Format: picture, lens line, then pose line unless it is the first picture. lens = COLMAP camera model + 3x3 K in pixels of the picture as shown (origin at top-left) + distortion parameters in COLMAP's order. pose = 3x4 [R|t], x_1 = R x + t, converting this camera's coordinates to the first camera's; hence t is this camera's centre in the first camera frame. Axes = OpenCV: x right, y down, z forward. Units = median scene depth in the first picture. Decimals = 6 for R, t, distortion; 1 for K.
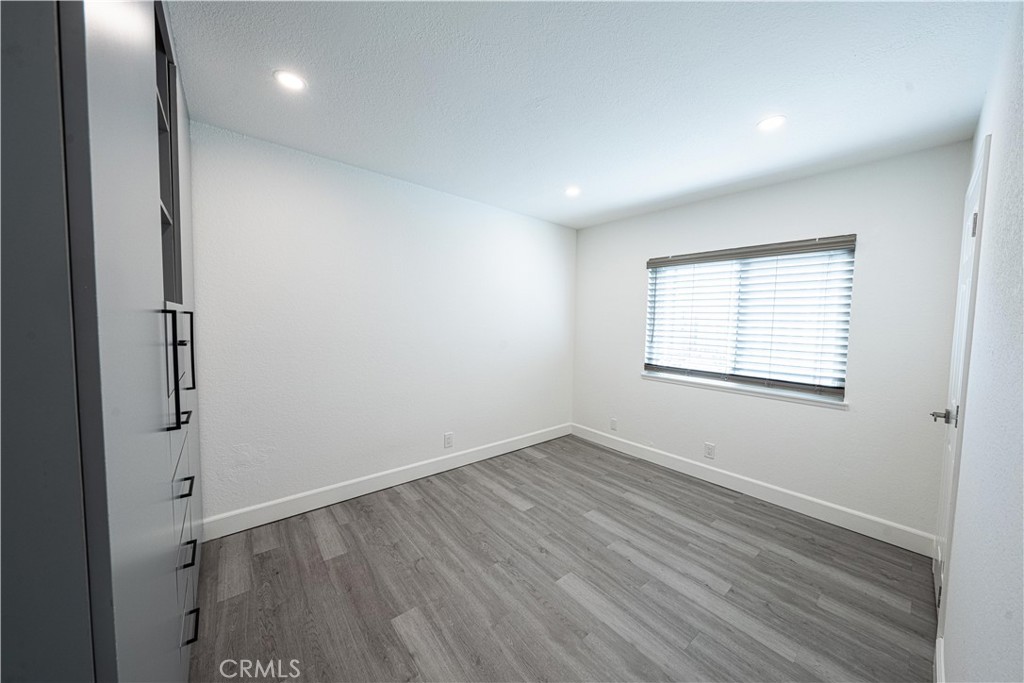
lens RADIAL K [[348.7, 0, 514.3], [0, 348.7, 340.8], [0, 0, 1]] dist [-0.003117, 0.000208]
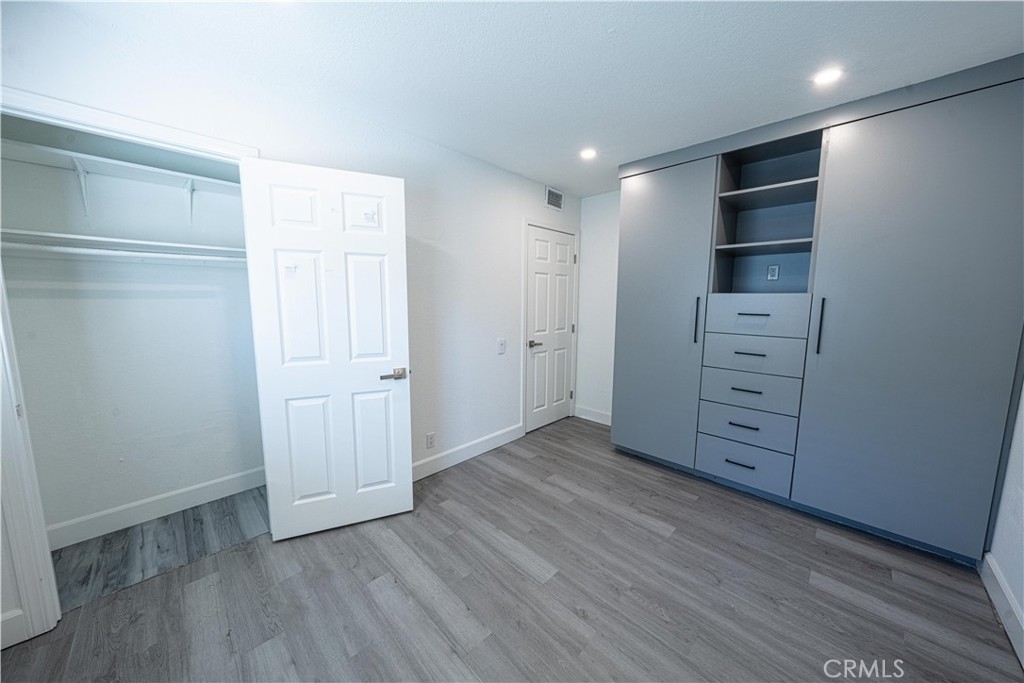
lens RADIAL K [[348.7, 0, 514.3], [0, 348.7, 340.8], [0, 0, 1]] dist [-0.003117, 0.000208]
pose [[-0.994879, -0.015101, -0.099938, 0.337255], [-0.032932, 0.983251, 0.179257, -0.094001], [0.095558, 0.181631, -0.978713, 1.771734]]
